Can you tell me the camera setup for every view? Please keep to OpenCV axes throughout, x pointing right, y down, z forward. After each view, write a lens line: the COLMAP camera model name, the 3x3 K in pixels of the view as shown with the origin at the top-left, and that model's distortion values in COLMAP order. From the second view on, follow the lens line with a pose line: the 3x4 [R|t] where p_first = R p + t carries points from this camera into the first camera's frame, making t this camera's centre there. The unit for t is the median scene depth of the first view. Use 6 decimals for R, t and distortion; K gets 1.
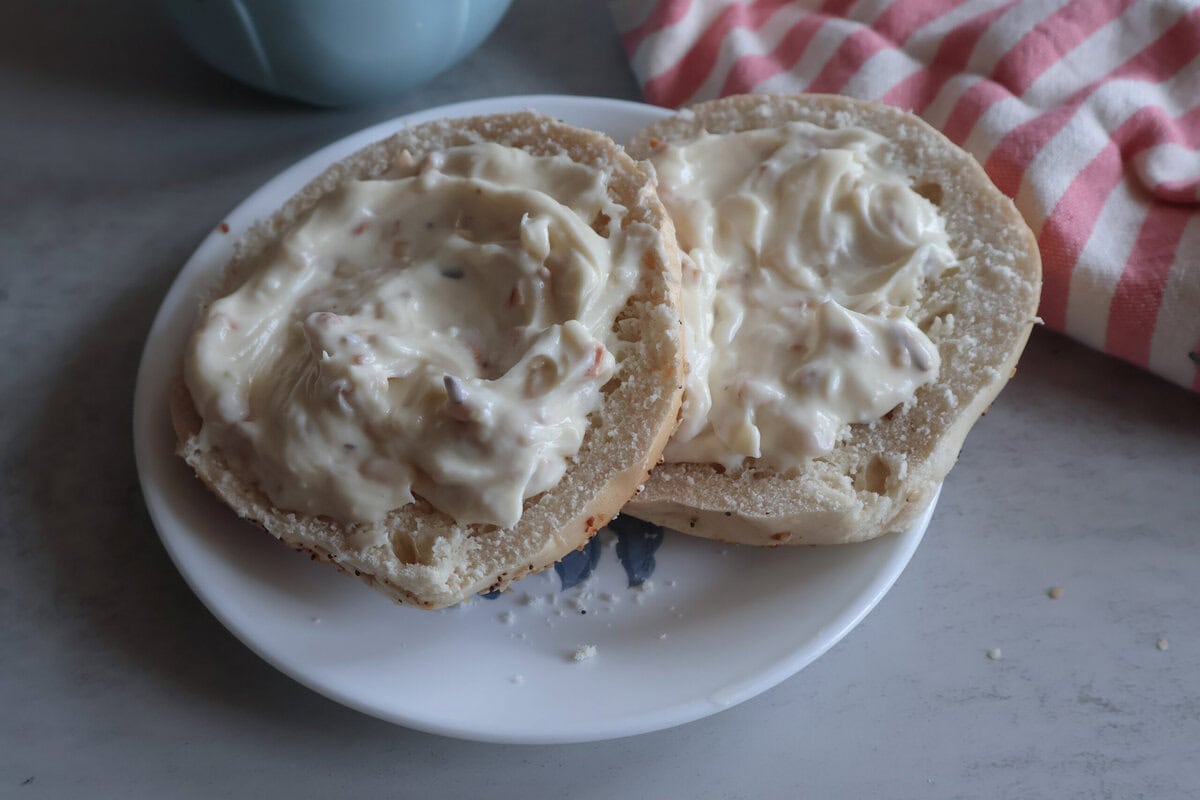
lens RADIAL K [[1722.6, 0, 600.0], [0, 1722.6, 400.0], [0, 0, 1]] dist [0.004977, 0.045742]
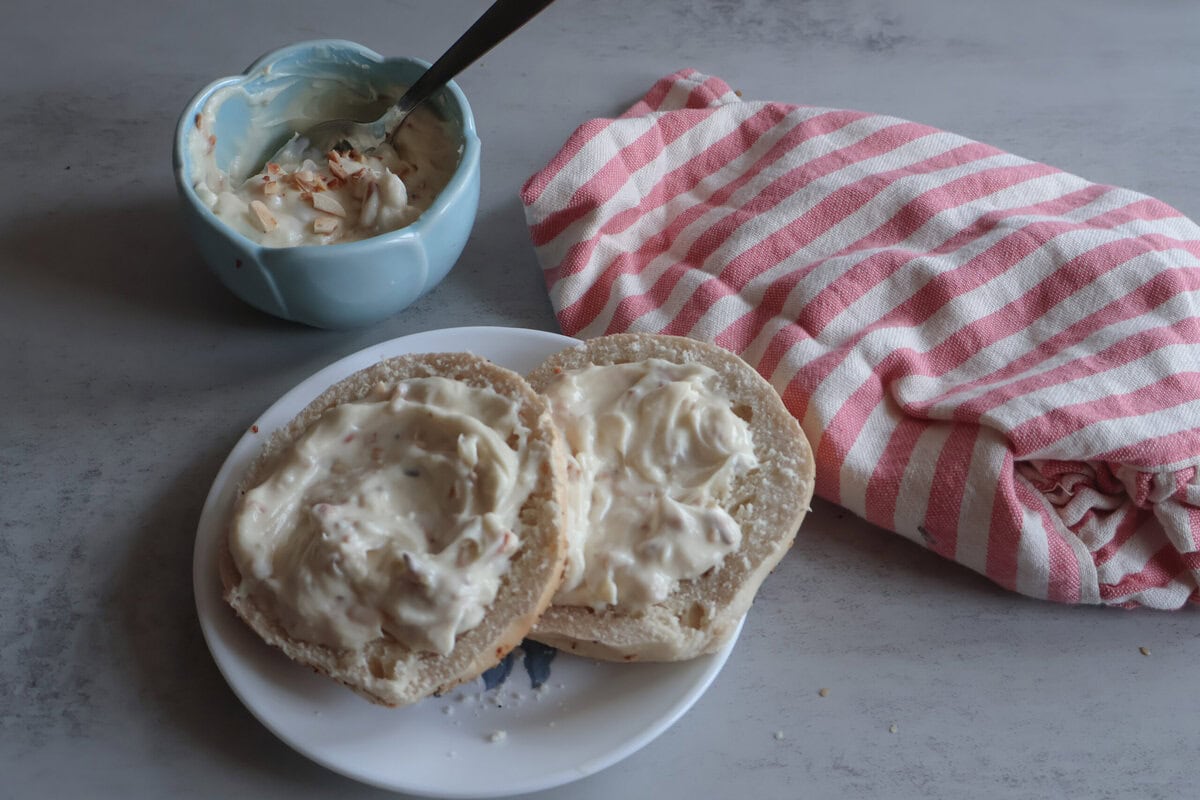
lens RADIAL K [[1722.6, 0, 600.0], [0, 1722.6, 400.0], [0, 0, 1]] dist [0.004977, 0.045742]
pose [[0.999990, 0.001006, -0.004408, 0.080937], [-0.001058, 0.999931, -0.011692, -0.119312], [0.004396, 0.011697, 0.999922, -0.465290]]
